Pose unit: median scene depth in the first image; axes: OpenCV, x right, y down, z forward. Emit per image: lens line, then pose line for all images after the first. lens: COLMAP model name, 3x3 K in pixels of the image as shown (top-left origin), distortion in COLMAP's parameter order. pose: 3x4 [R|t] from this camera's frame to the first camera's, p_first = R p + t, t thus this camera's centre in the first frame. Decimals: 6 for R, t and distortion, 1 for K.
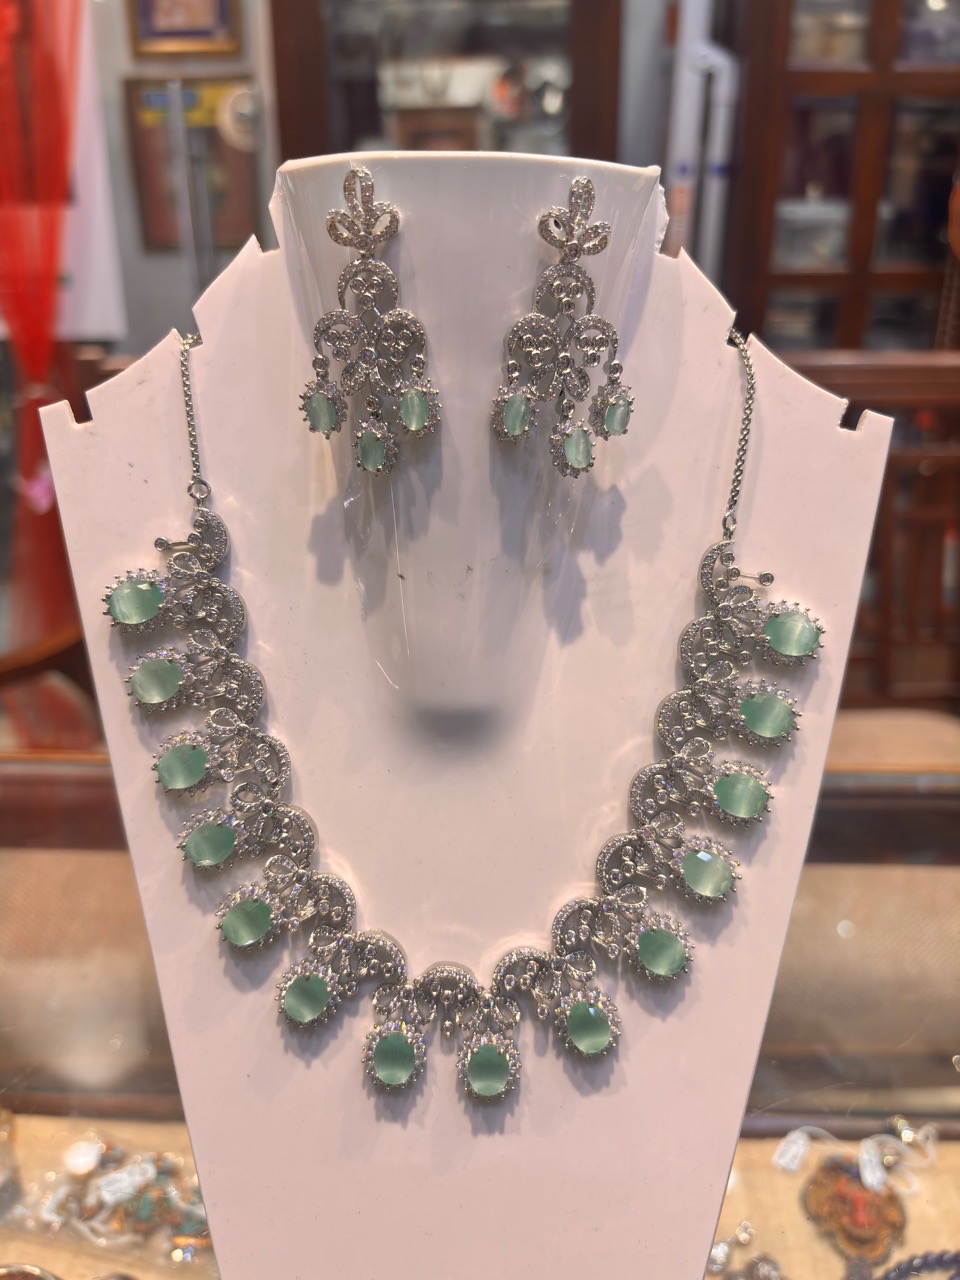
lens RADIAL K [[956.0, 0, 457.8], [0, 956.0, 634.7], [0, 0, 1]] dist [0.009390, -0.045767]
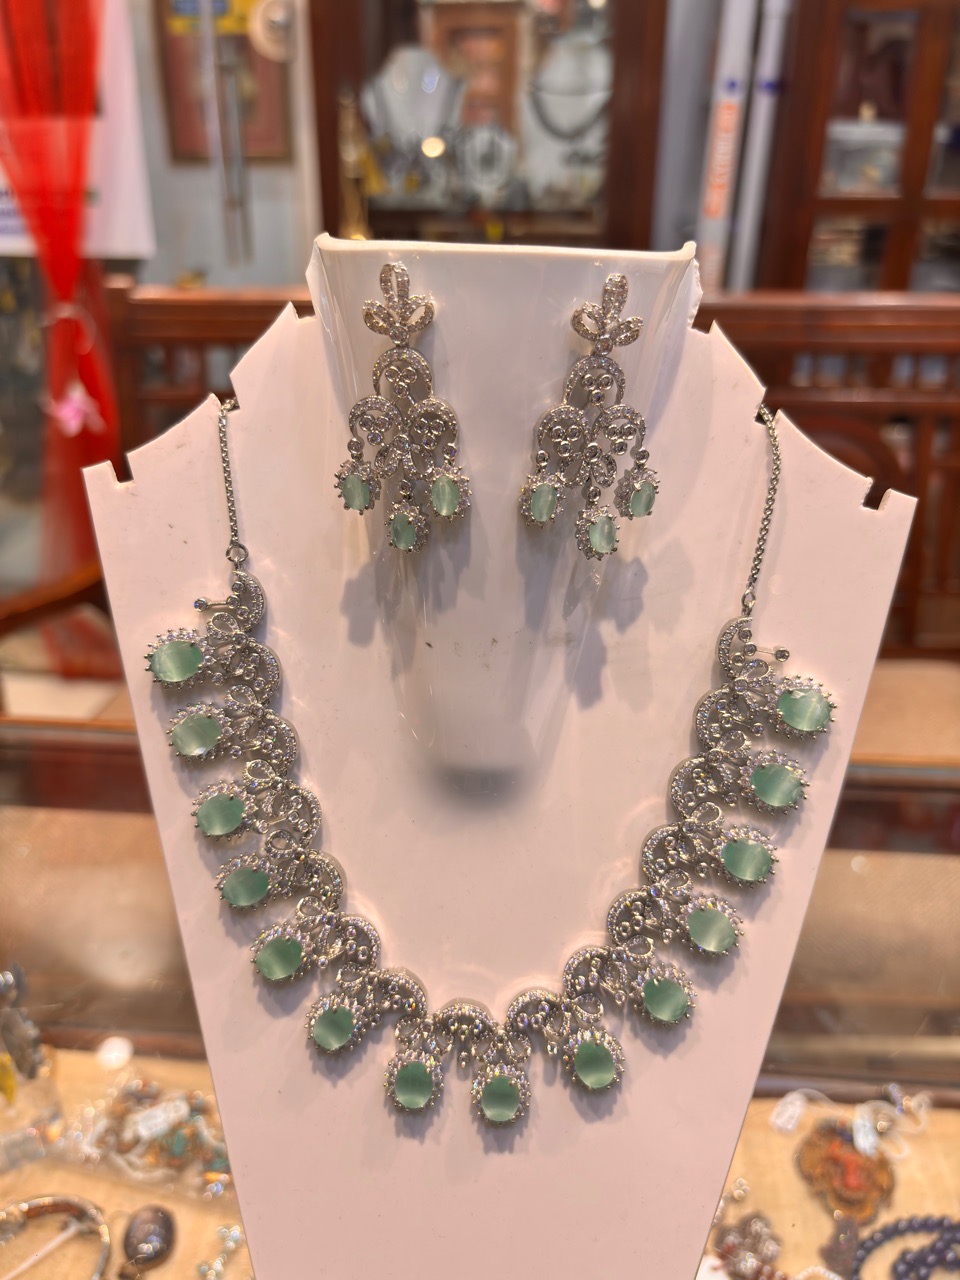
lens RADIAL K [[956.0, 0, 457.8], [0, 956.0, 634.7], [0, 0, 1]] dist [0.009390, -0.045767]
pose [[0.999366, 0.024726, -0.025624, -0.001444], [-0.022528, 0.996313, 0.082777, -0.155259], [0.027576, -0.082147, 0.996239, -0.036435]]
